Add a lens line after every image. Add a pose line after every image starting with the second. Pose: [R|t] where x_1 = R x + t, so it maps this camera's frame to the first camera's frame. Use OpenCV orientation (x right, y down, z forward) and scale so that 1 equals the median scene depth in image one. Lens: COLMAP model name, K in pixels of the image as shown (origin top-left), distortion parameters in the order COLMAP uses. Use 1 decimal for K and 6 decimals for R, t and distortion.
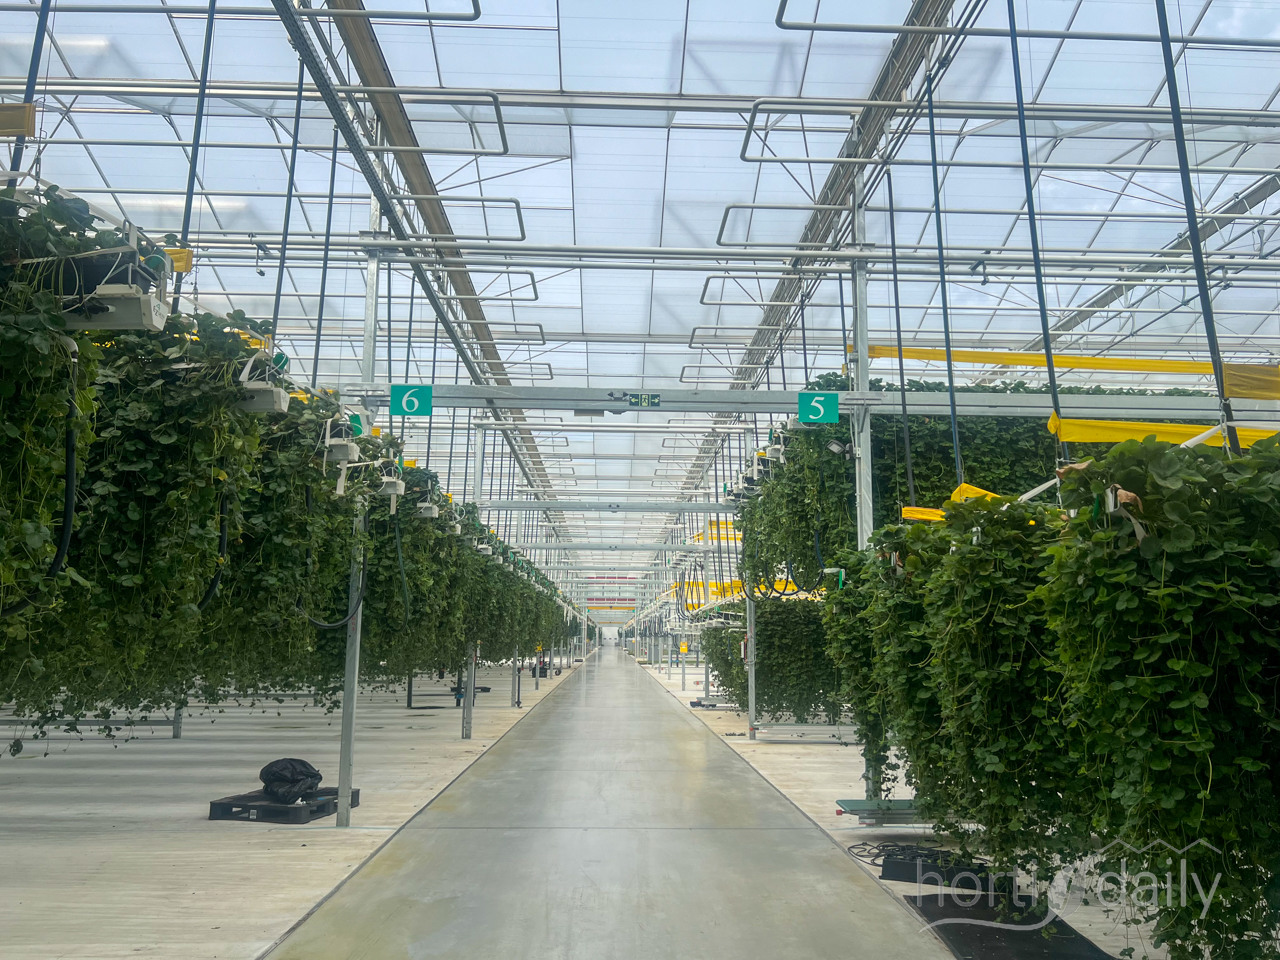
lens RADIAL K [[1000.0, 0, 640.0], [0, 1000.0, 480.0], [0, 0, 1]] dist [-0.001032, -0.008561]
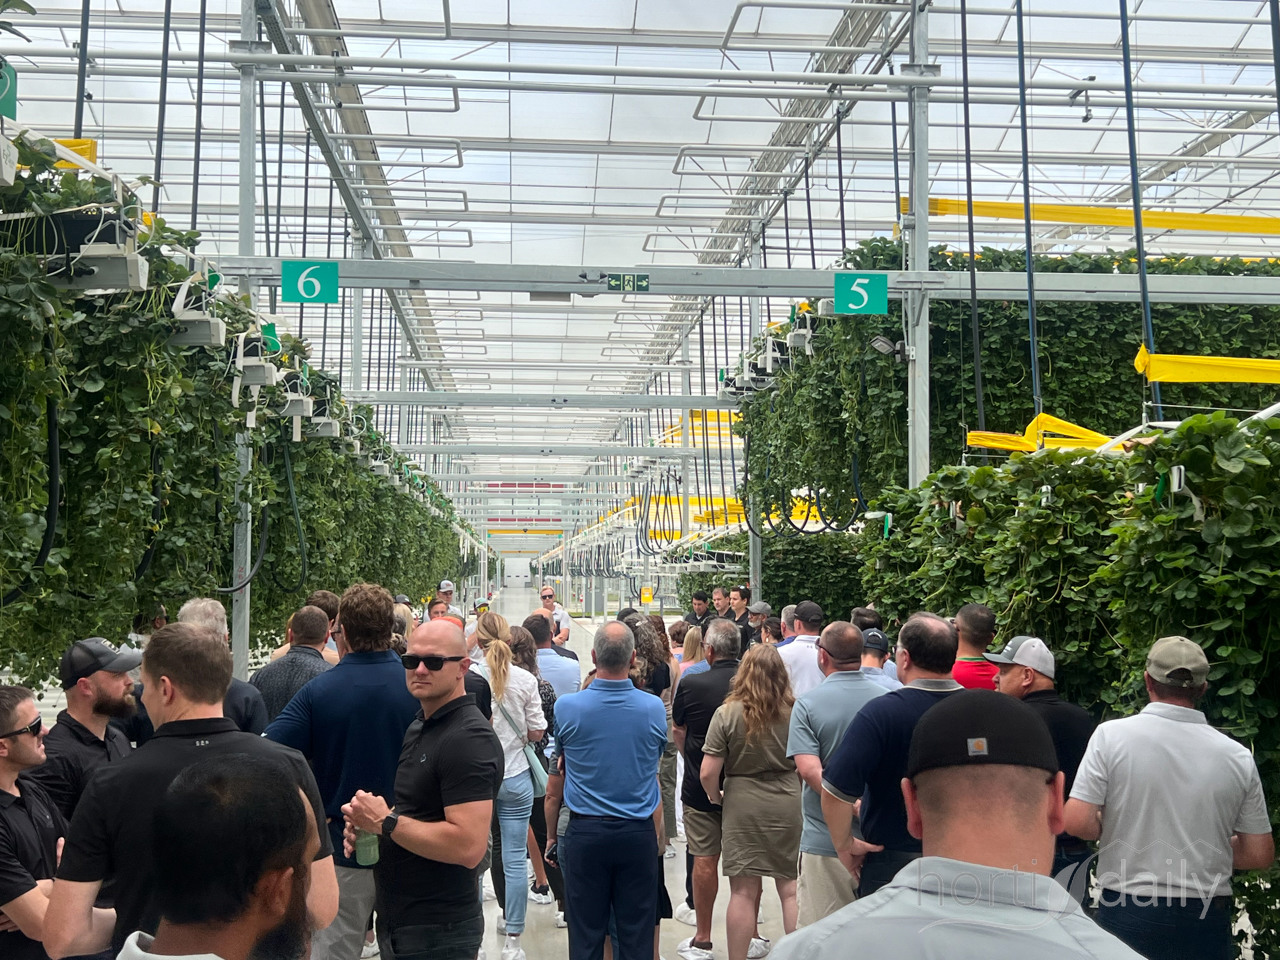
lens RADIAL K [[1613.7, 0, 666.3], [0, 1613.7, 484.4], [0, 0, 1]] dist [-0.000084, -0.001292]
pose [[0.997845, -0.002145, 0.065583, -0.046054], [-0.004559, 0.994784, 0.101905, -0.053152], [-0.065459, -0.101984, 0.992630, -0.201888]]
